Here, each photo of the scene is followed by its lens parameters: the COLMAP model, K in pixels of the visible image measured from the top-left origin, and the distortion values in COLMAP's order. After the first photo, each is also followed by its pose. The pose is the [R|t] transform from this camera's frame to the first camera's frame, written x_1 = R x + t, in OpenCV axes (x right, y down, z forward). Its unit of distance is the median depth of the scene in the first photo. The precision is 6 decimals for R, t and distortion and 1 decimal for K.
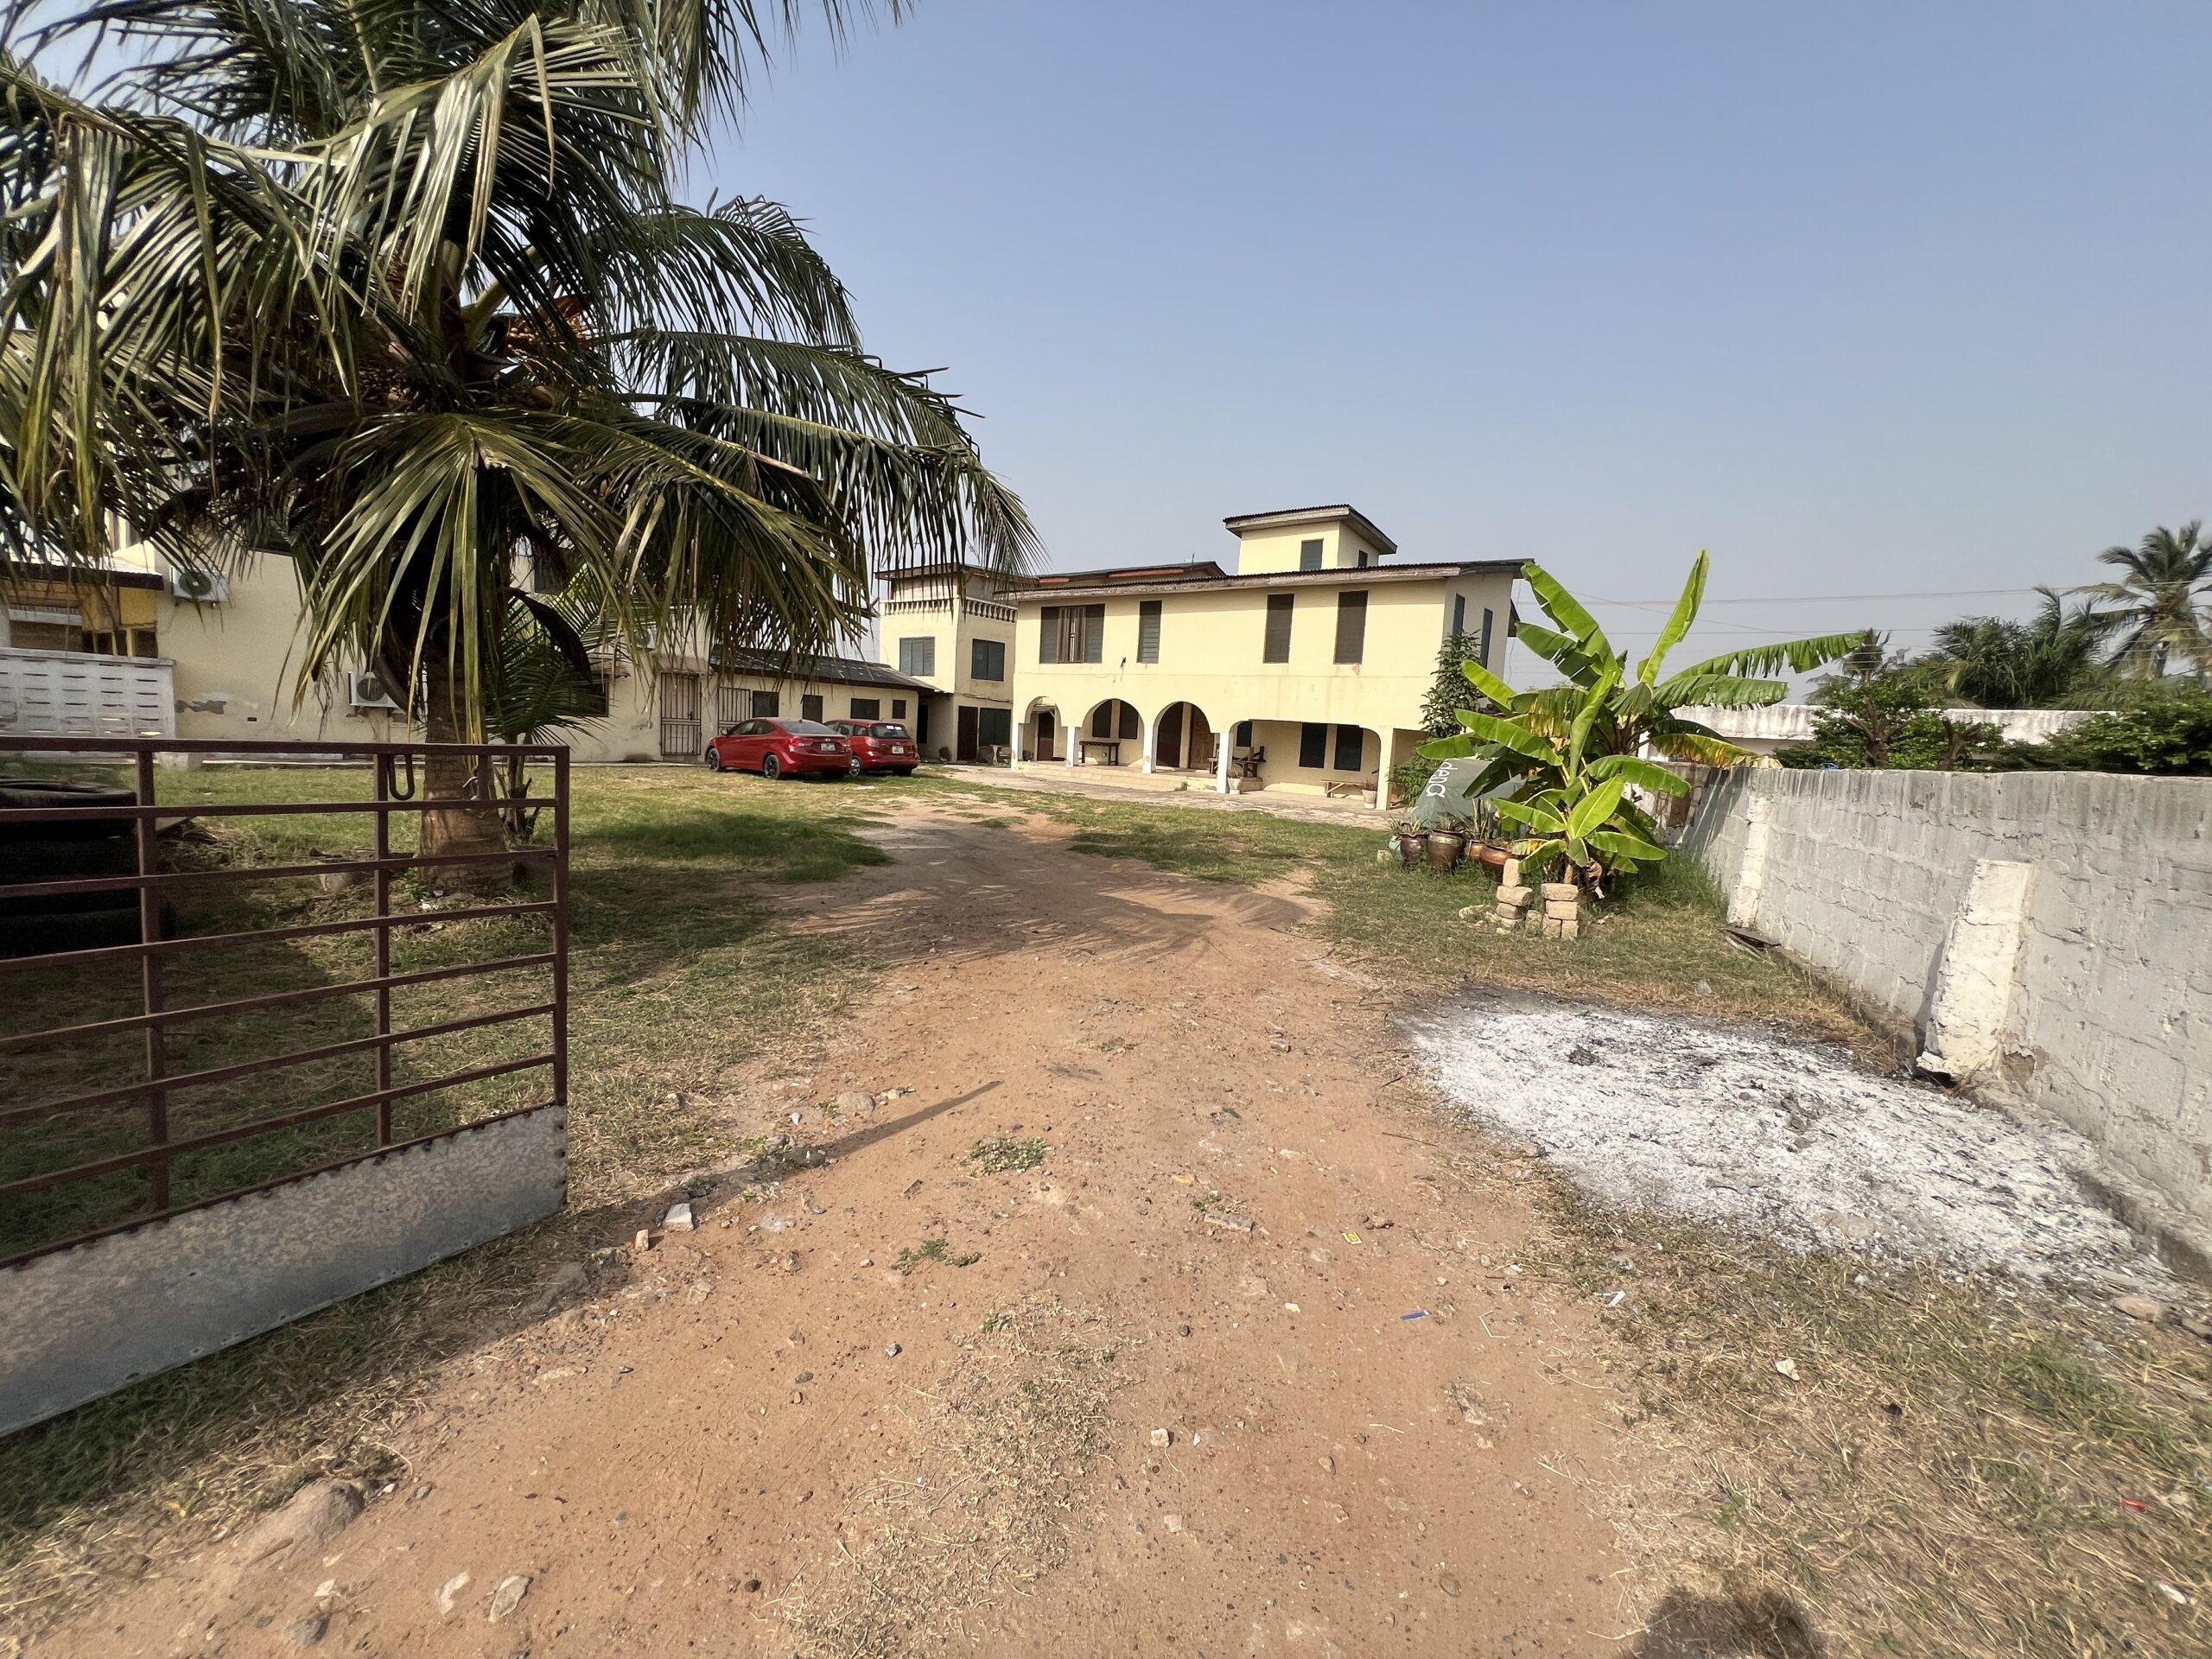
lens RADIAL K [[886.4, 0, 1104.8], [0, 886.4, 823.0], [0, 0, 1]] dist [-0.001397, 0.000391]
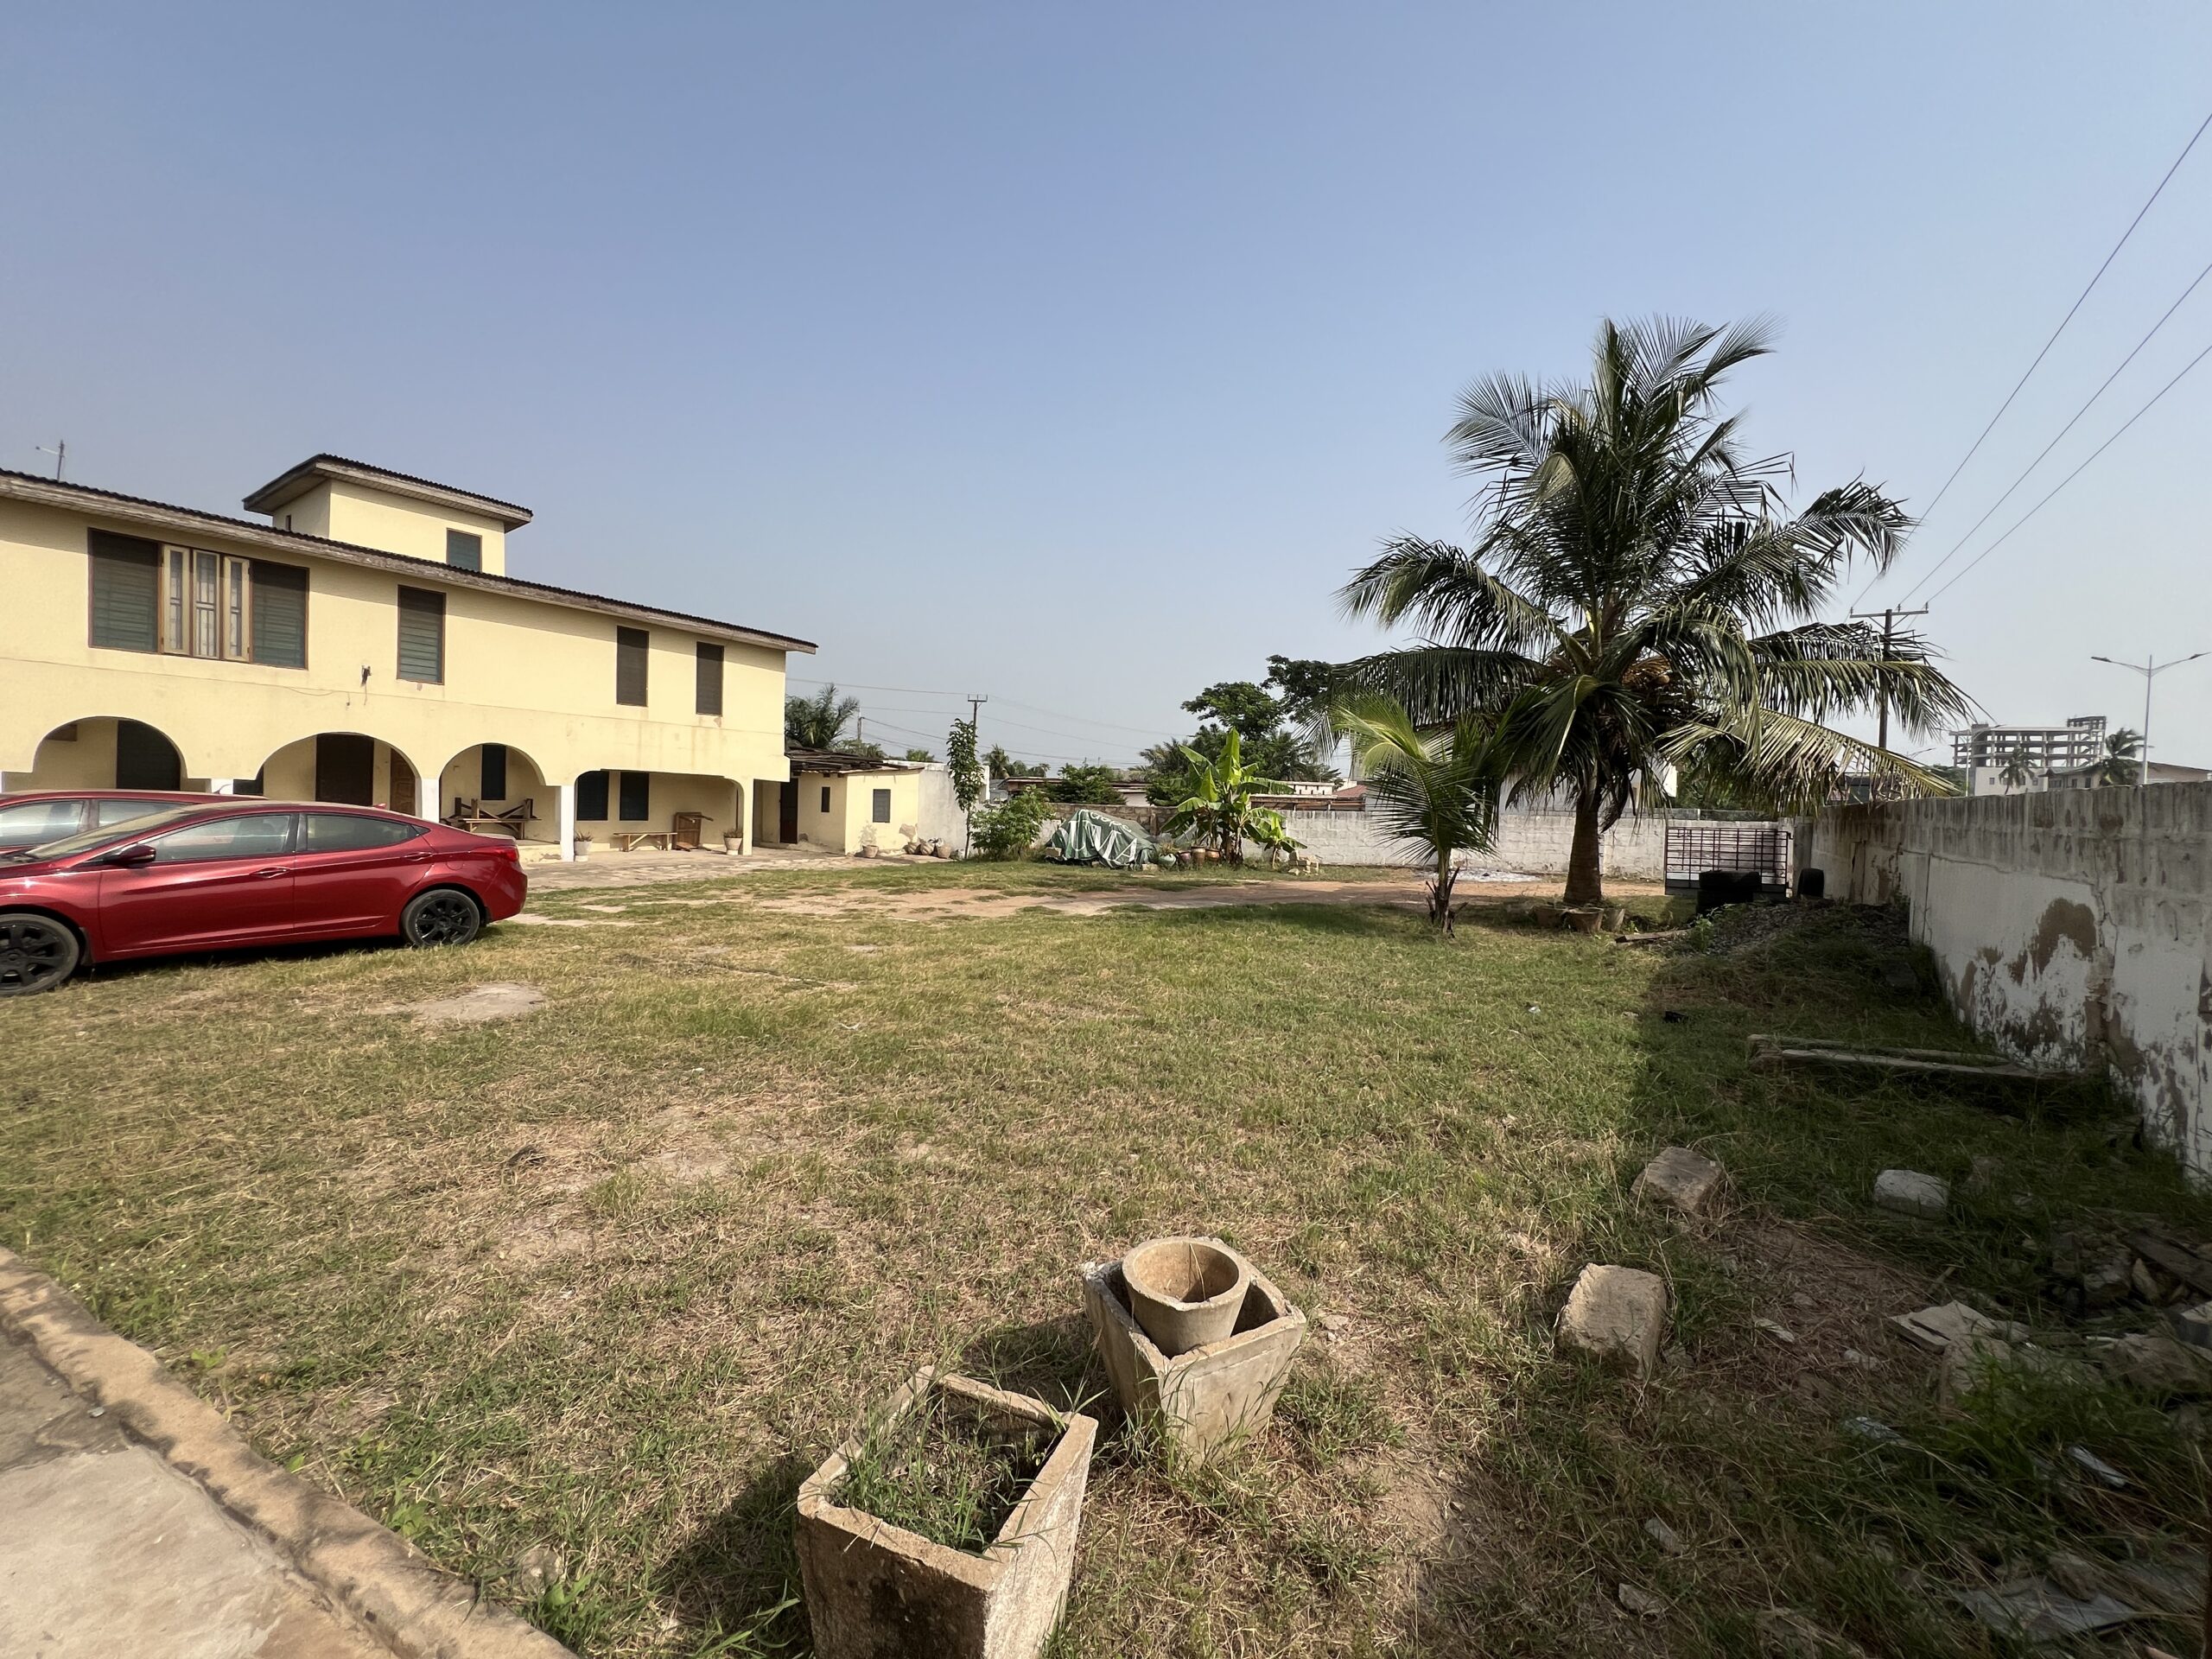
lens RADIAL K [[890.4, 0, 1108.3], [0, 890.4, 822.0], [0, 0, 1]] dist [-0.001125, 0.000283]
pose [[-0.107735, -0.080928, 0.990880, -3.843763], [0.069129, 0.993659, 0.088671, -0.579929], [-0.991773, 0.078051, -0.101457, 3.270036]]
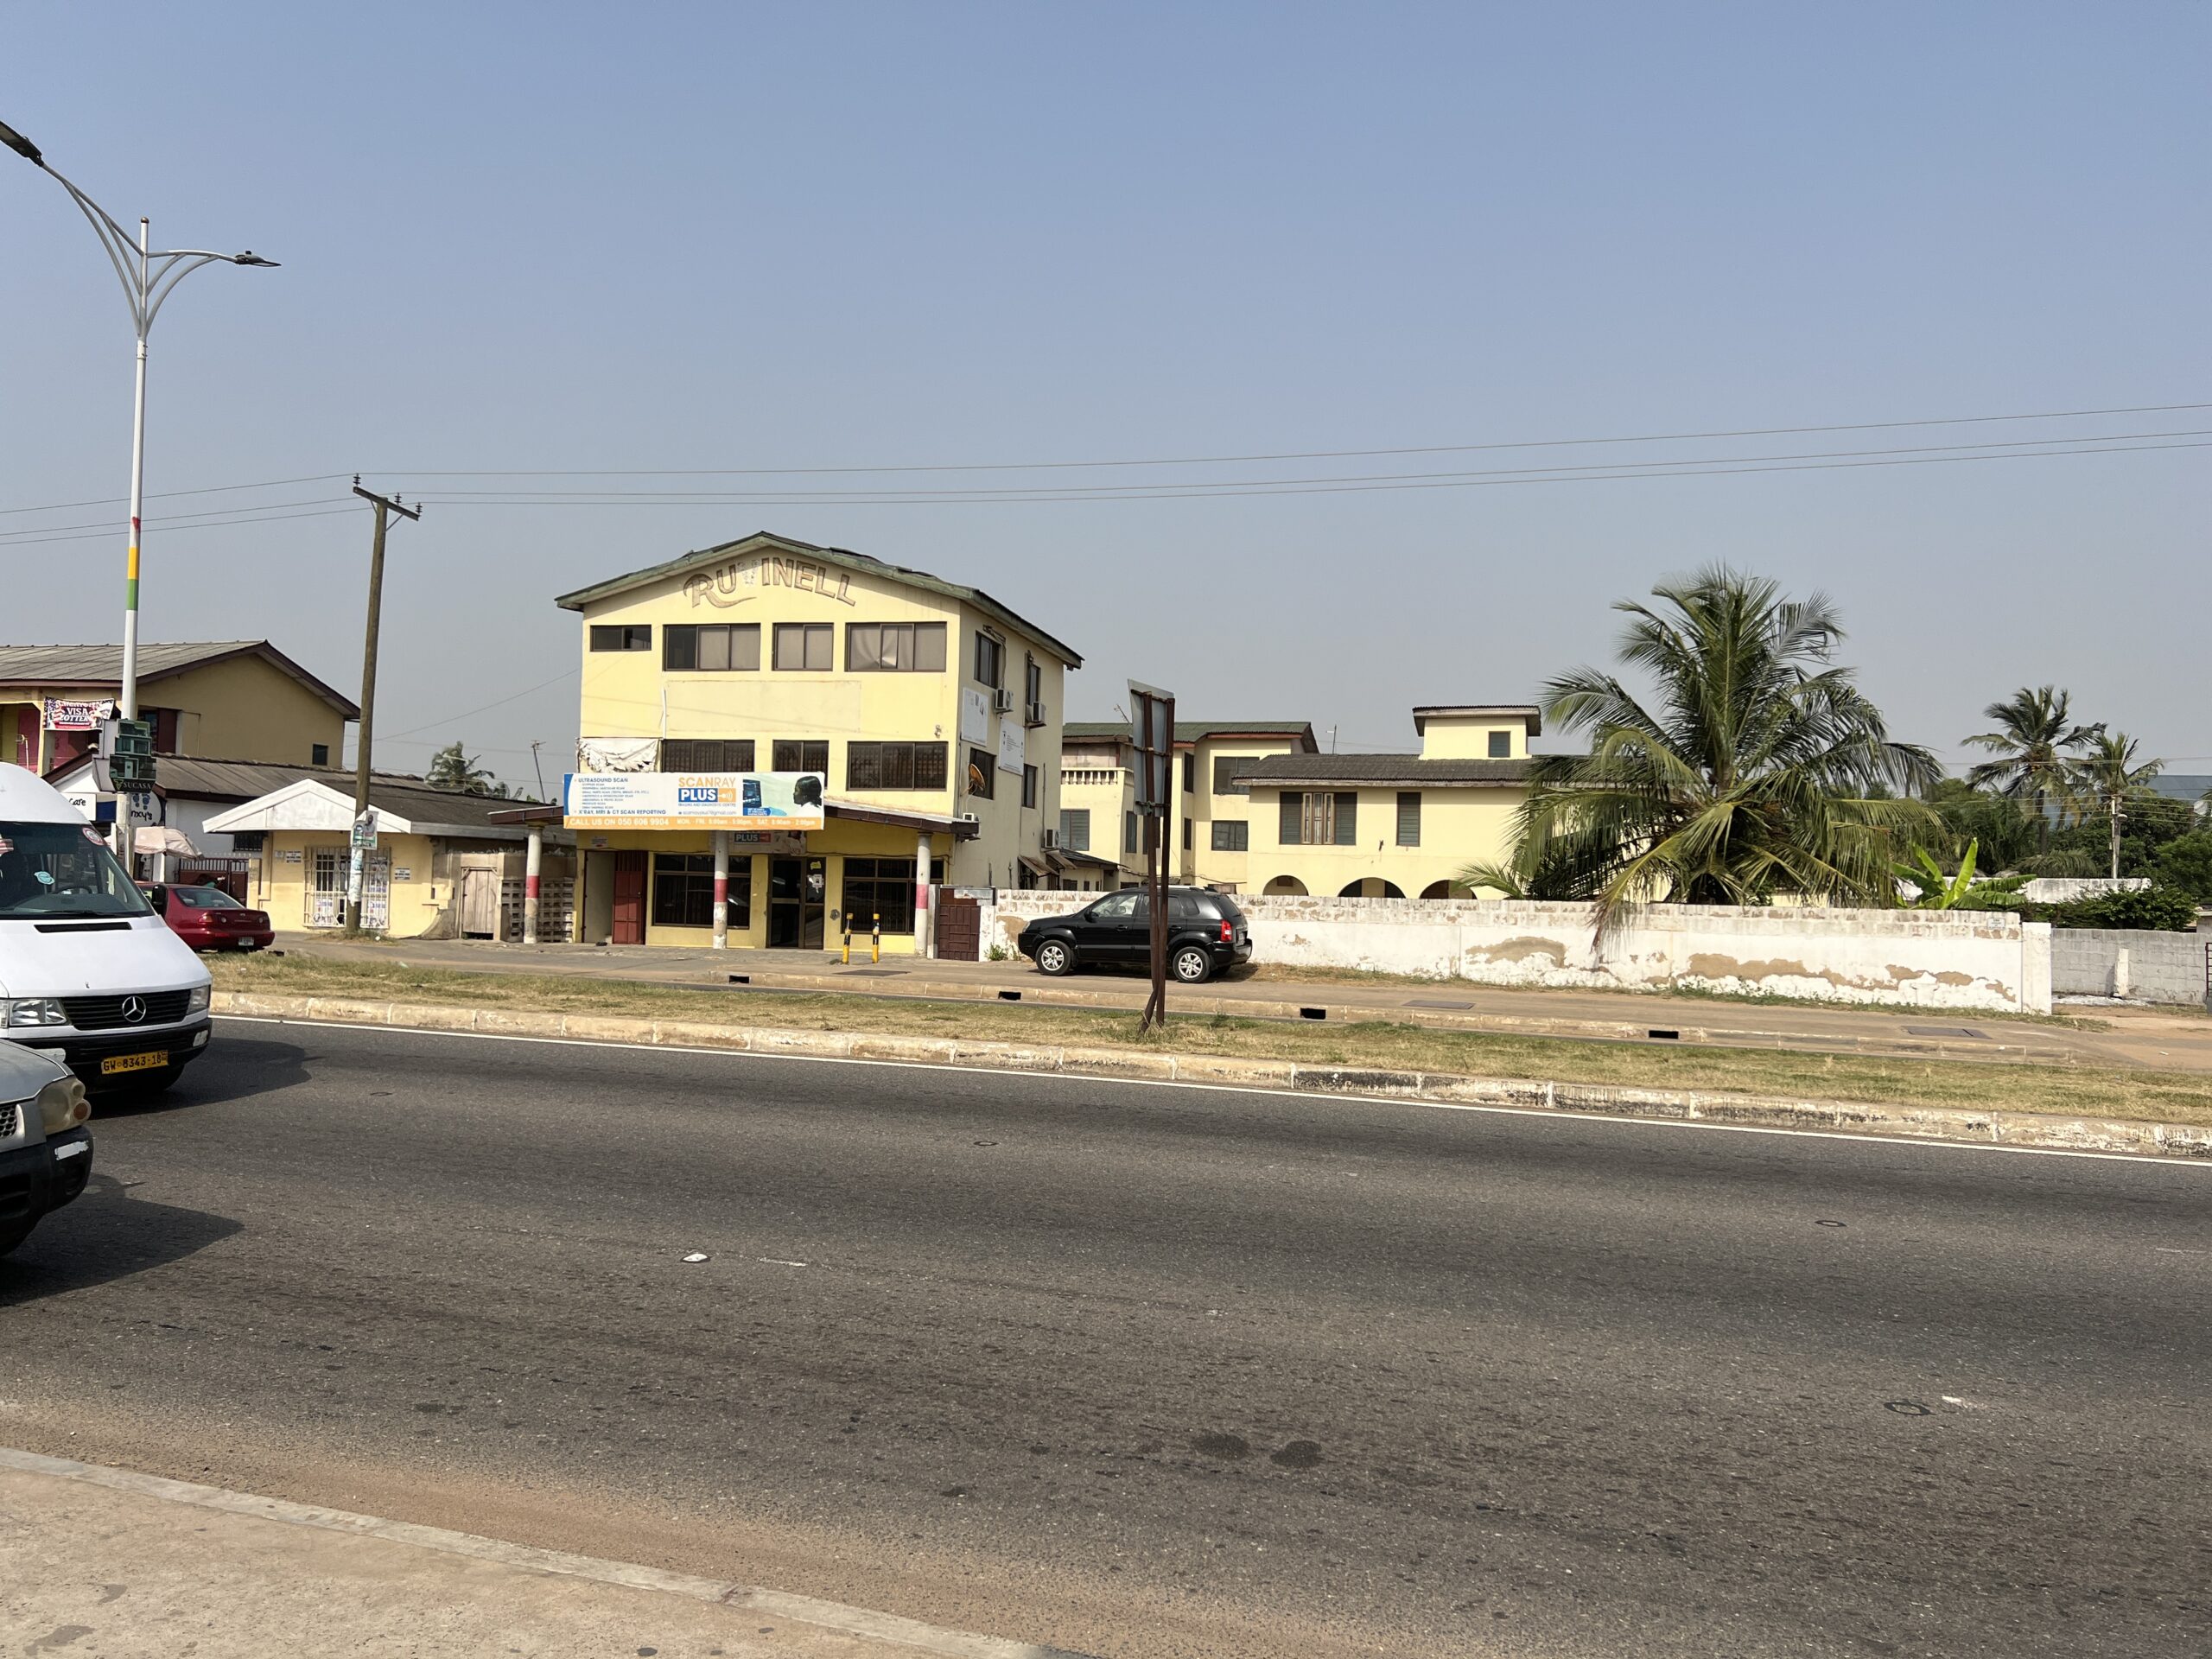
lens RADIAL K [[1643.4, 0, 1098.9], [0, 1643.4, 835.1], [0, 0, 1]] dist [0.063038, -0.067052]
pose [[0.928973, -0.017194, 0.369747, -6.126637], [0.063068, 0.991666, -0.112341, 0.080633], [-0.364734, 0.127681, 0.922316, -4.418888]]
